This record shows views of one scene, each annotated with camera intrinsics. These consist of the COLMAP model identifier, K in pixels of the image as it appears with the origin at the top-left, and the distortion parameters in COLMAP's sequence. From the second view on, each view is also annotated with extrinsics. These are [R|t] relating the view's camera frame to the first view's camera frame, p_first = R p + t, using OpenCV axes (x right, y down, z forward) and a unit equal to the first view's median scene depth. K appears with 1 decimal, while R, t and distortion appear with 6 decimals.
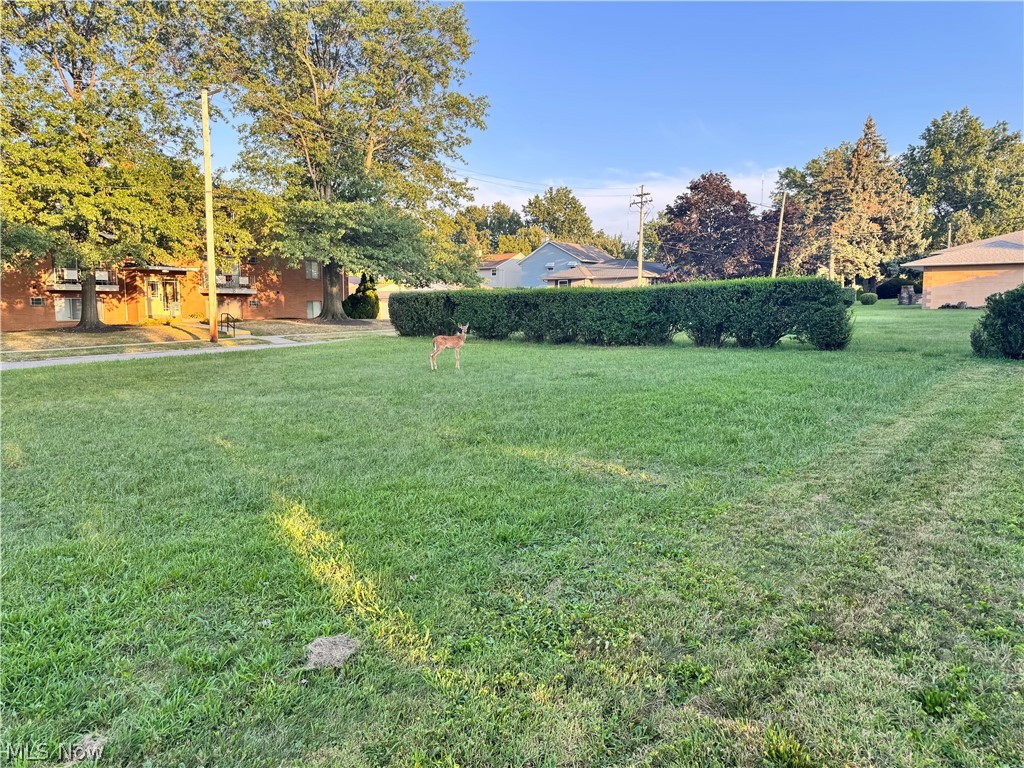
lens RADIAL K [[758.9, 0, 512.0], [0, 758.9, 384.0], [0, 0, 1]] dist [0.084000, -0.063208]
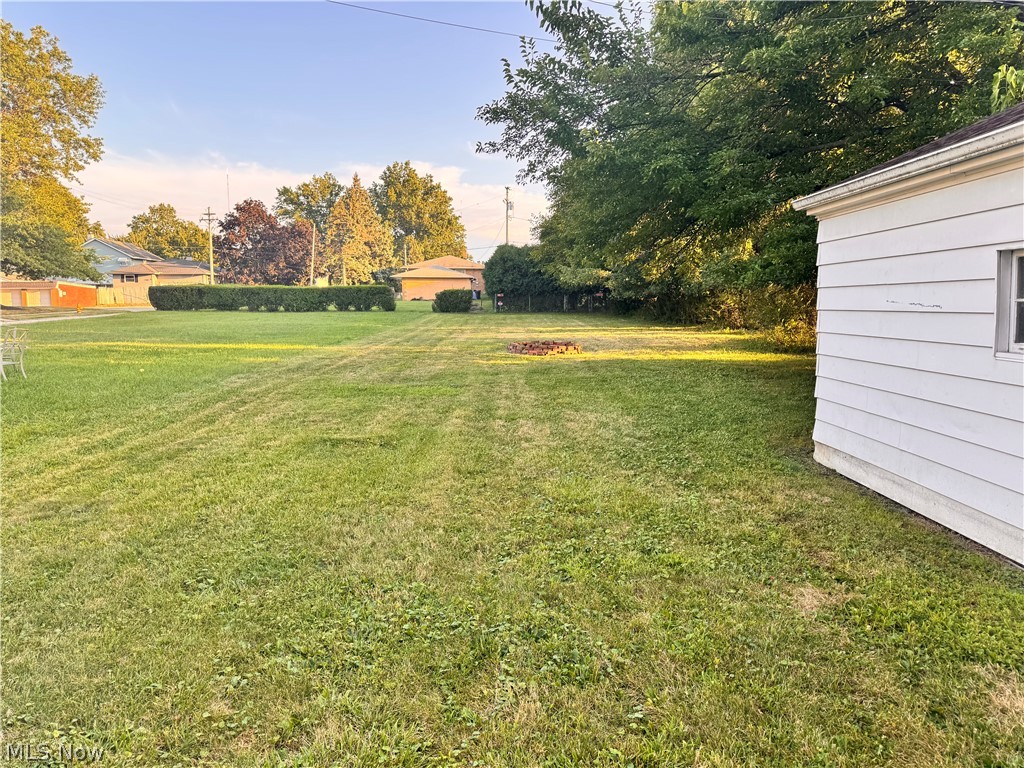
lens RADIAL K [[758.9, 0, 512.0], [0, 758.9, 384.0], [0, 0, 1]] dist [0.084000, -0.063208]
pose [[0.791838, -0.061485, 0.607628, -0.216326], [0.058389, 0.997983, 0.024895, 0.041042], [-0.607934, 0.015766, 0.793831, -0.340896]]
